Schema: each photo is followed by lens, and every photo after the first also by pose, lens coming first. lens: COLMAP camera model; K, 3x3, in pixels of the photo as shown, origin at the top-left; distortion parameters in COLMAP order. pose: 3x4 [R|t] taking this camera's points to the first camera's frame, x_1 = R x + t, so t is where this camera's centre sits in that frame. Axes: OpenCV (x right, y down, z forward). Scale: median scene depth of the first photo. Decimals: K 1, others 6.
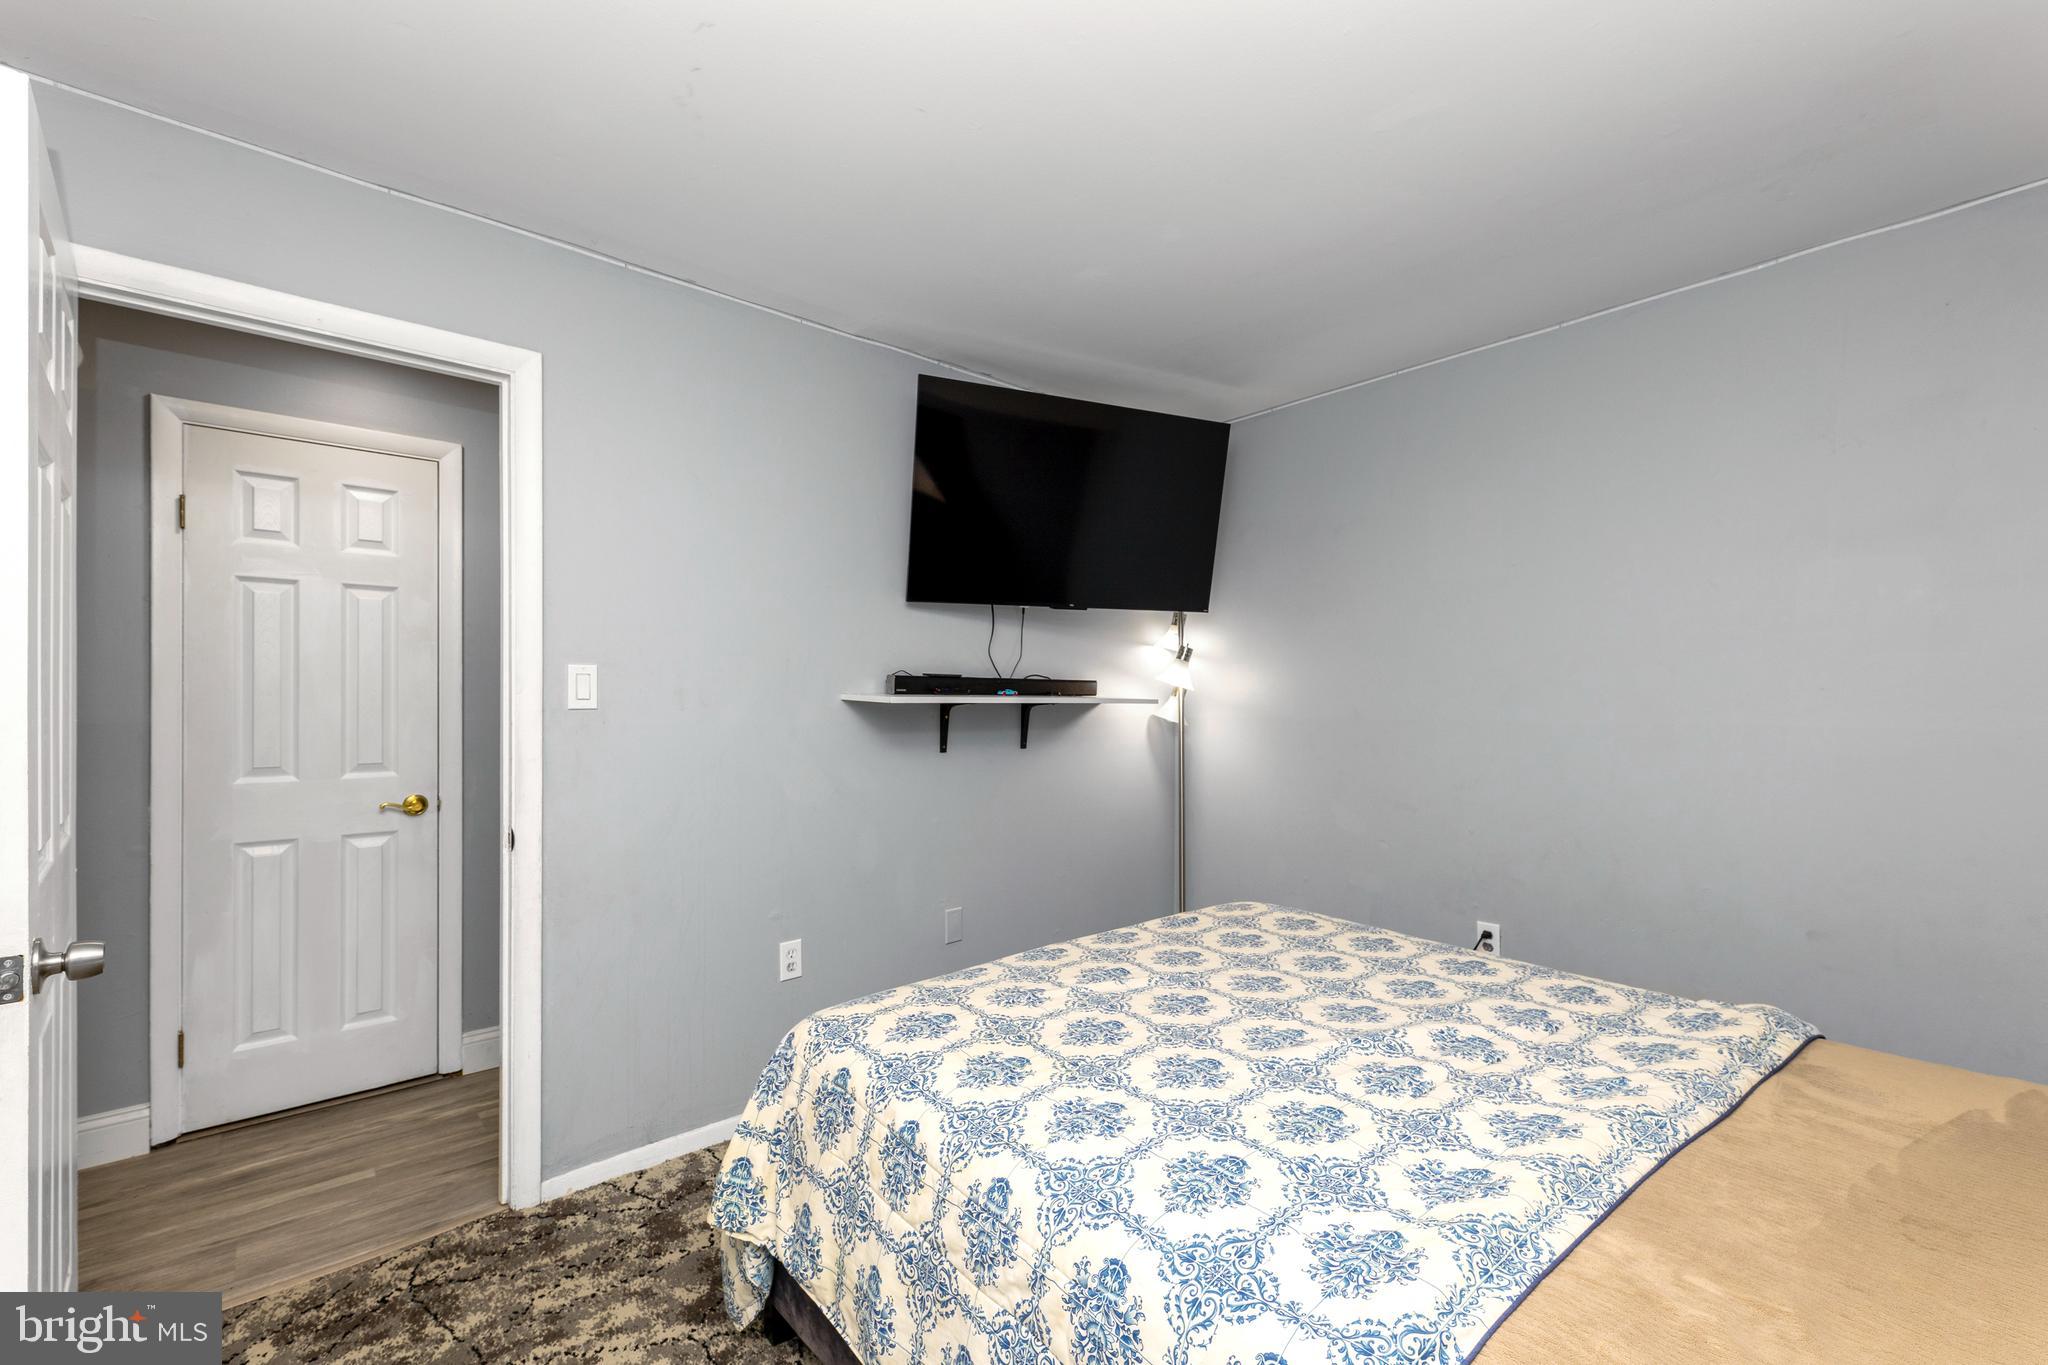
lens RADIAL K [[872.2, 0, 1018.5], [0, 872.2, 696.1], [0, 0, 1]] dist [-0.001985, -0.000468]
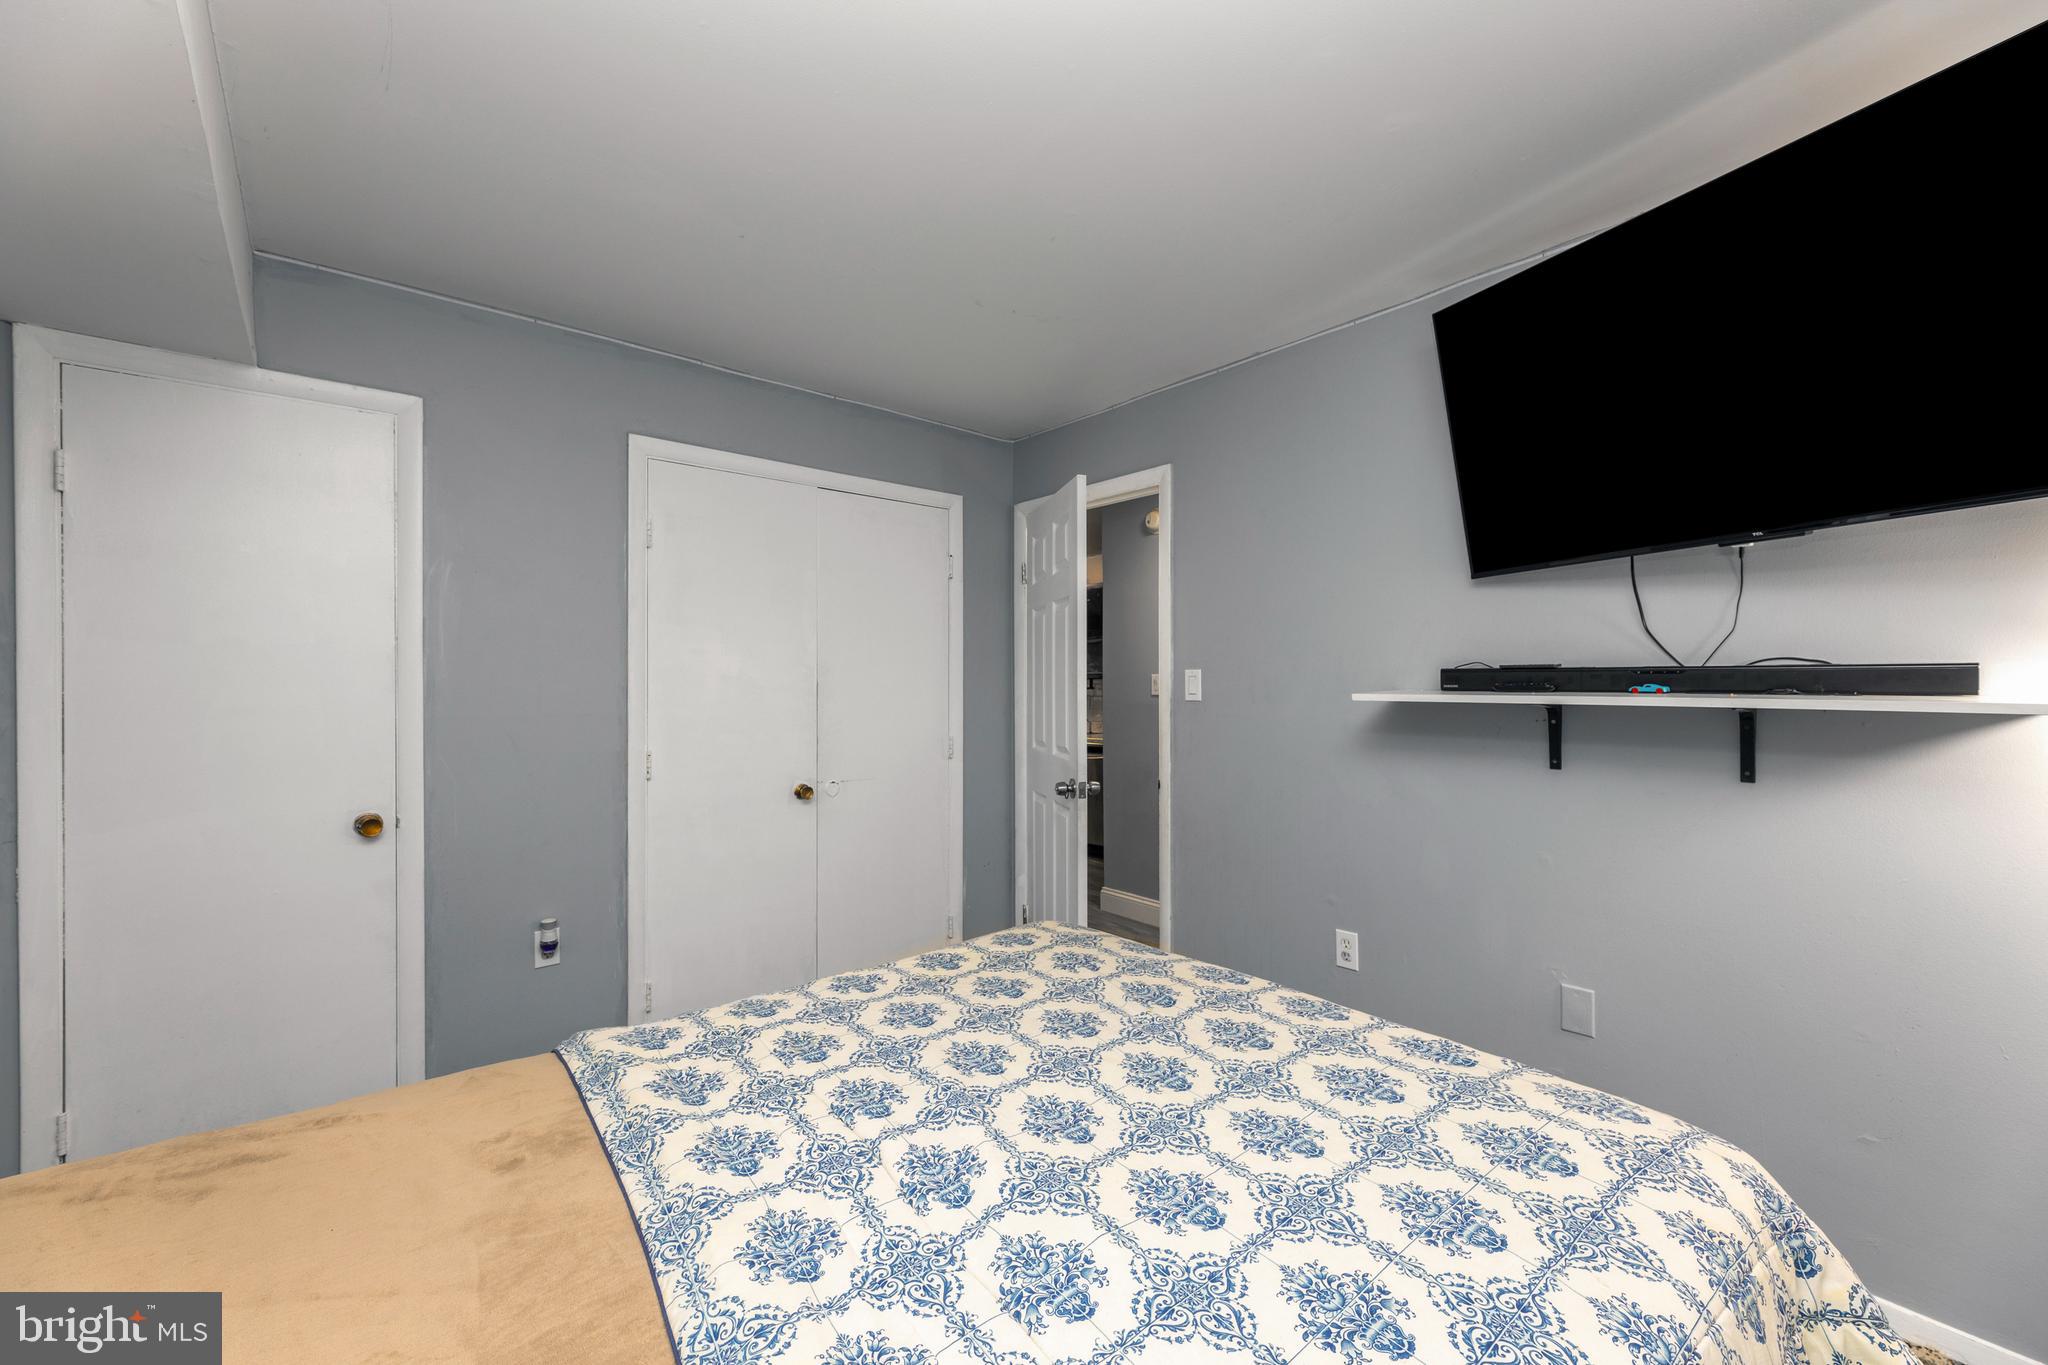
lens RADIAL K [[809.3, 0, 1015.5], [0, 809.3, 687.4], [0, 0, 1]] dist [0.002348, 0.000225]
pose [[-0.015250, 0.000693, -0.999883, 0.878143], [0.001635, 0.999998, 0.000668, -0.009523], [0.999882, -0.001624, -0.015251, 0.786231]]
